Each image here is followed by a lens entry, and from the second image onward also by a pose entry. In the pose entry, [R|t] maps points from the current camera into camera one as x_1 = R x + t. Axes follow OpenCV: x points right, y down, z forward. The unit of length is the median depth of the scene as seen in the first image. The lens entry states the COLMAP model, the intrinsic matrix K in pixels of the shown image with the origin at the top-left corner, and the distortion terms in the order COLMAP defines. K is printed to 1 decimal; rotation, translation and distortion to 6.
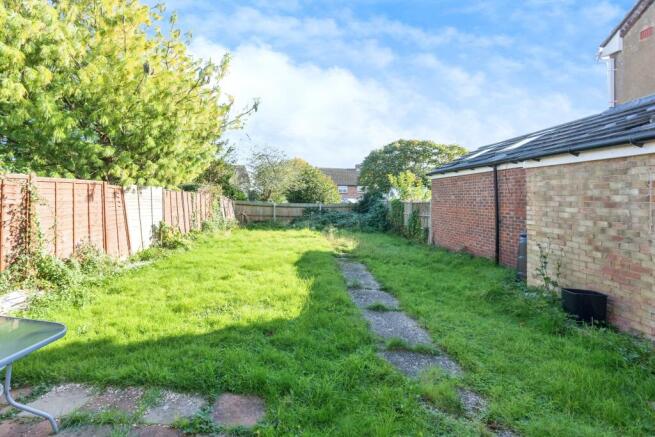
lens RADIAL K [[333.0, 0, 245.5], [0, 333.0, 189.3], [0, 0, 1]] dist [0.002202, 0.000273]
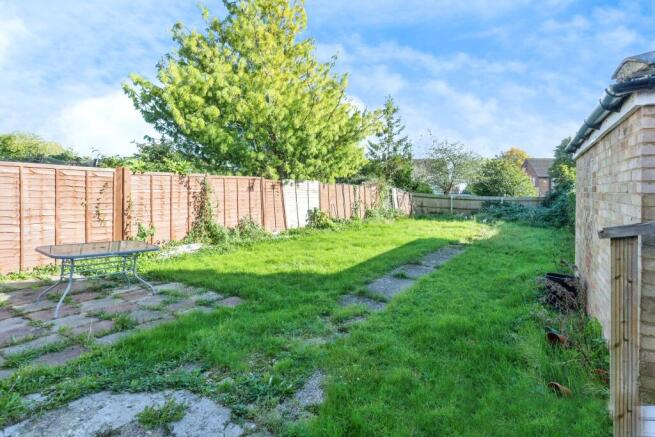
lens RADIAL K [[313.1, 0, 328.0], [0, 313.1, 191.2], [0, 0, 1]] dist [0.000018, 0.000022]
pose [[0.910319, 0.004965, -0.413879, 0.311168], [0.005887, 0.999672, 0.024940, 0.003131], [0.413867, -0.025140, 0.909990, -0.087149]]
